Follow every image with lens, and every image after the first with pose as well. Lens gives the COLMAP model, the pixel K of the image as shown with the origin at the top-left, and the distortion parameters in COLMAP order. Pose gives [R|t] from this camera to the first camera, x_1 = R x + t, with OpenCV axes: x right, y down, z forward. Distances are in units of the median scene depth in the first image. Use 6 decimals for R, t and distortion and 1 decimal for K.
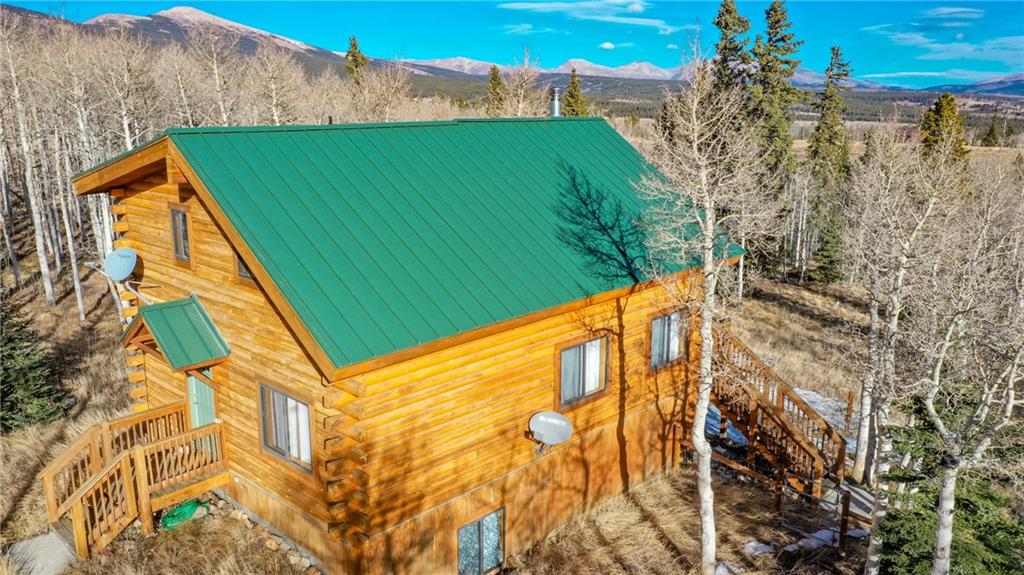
lens RADIAL K [[810.4, 0, 505.0], [0, 810.4, 284.1], [0, 0, 1]] dist [-0.008145, 0.016179]
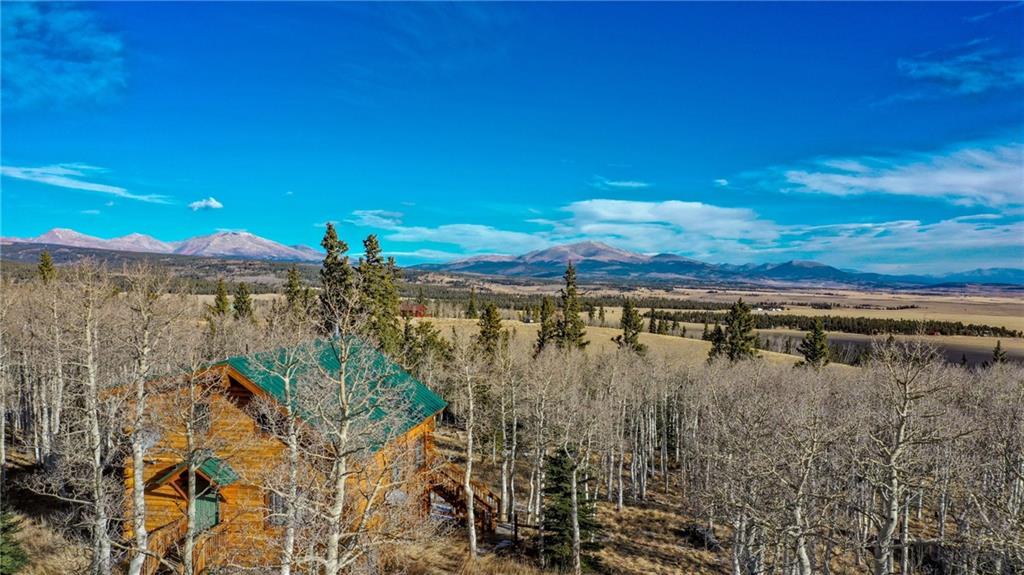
lens RADIAL K [[810.4, 0, 508.2], [0, 810.4, 293.3], [0, 0, 1]] dist [-0.008145, 0.016179]
pose [[0.831676, -0.002296, 0.555256, -0.767480], [0.112888, 0.979806, -0.165034, 0.042138], [-0.543664, 0.199937, 0.815141, -0.821204]]
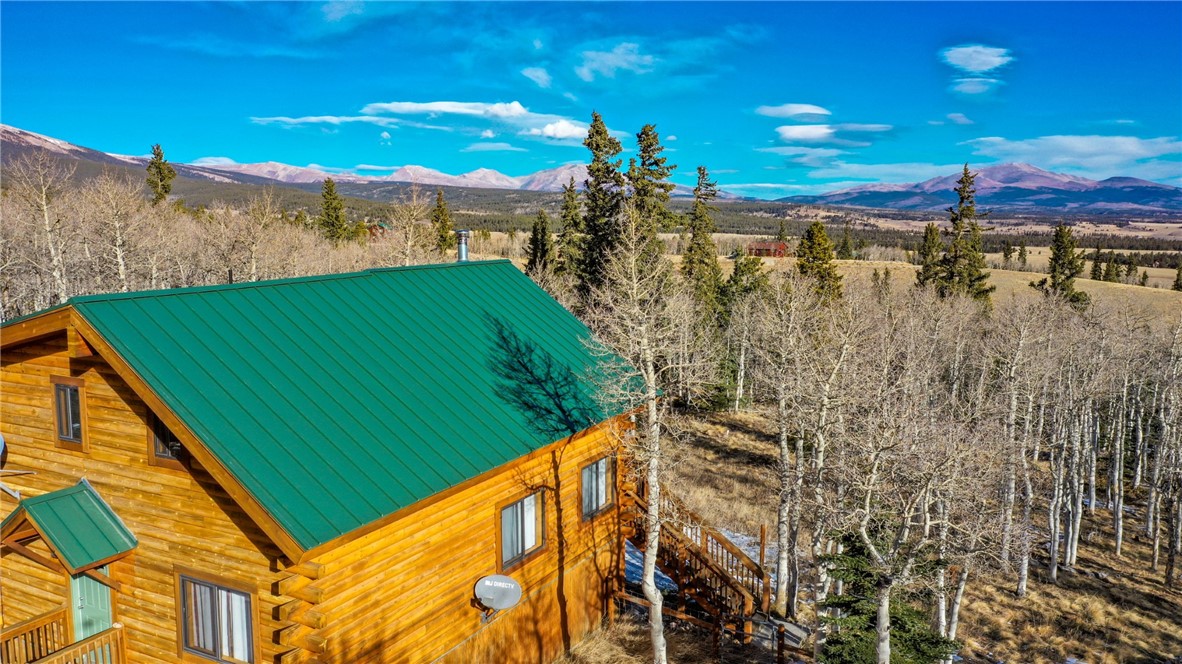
lens RADIAL K [[935.5, 0, 586.3], [0, 935.5, 326.3], [0, 0, 1]] dist [-0.008145, 0.016179]
pose [[0.964746, -0.033589, 0.261030, -0.112862], [0.059789, 0.993861, -0.093086, -0.024035], [-0.256301, 0.105411, 0.960832, -0.113296]]
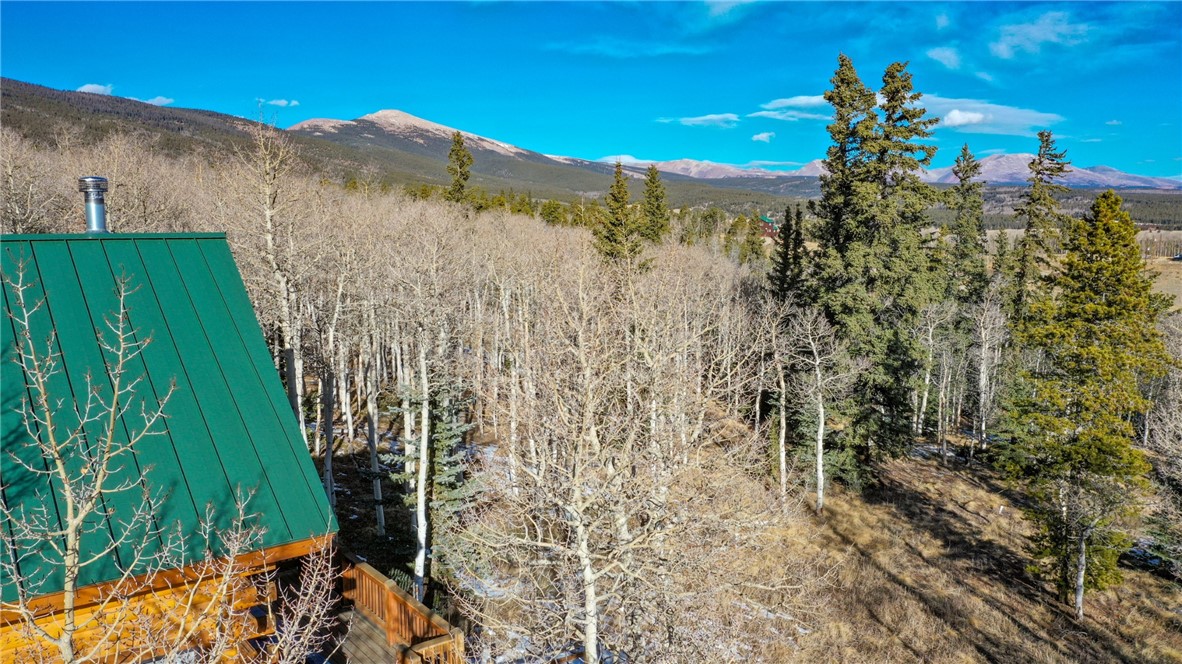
lens RADIAL K [[935.5, 0, 579.6], [0, 935.5, 305.9], [0, 0, 1]] dist [-0.008145, 0.016179]
pose [[0.986189, 0.014244, -0.165008, 0.611399], [-0.033532, 0.992834, -0.114702, -0.128811], [0.162191, 0.118651, 0.979600, 0.595867]]
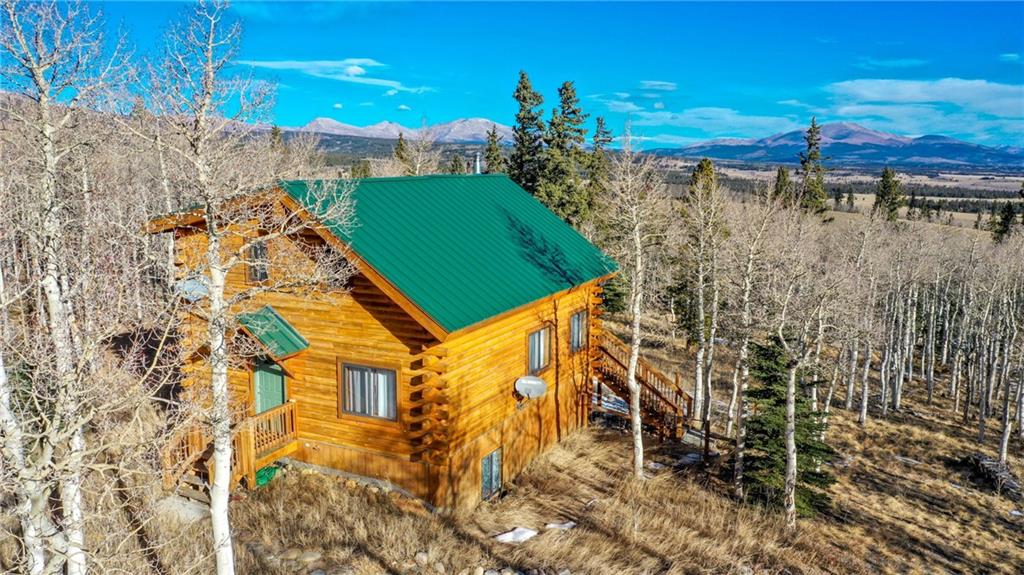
lens RADIAL K [[810.4, 0, 506.3], [0, 810.4, 284.7], [0, 0, 1]] dist [-0.008145, 0.016179]
pose [[0.954418, -0.037333, 0.296130, -0.378028], [0.057815, 0.996480, -0.060712, 0.076097], [-0.292821, 0.075065, 0.953216, -0.349992]]
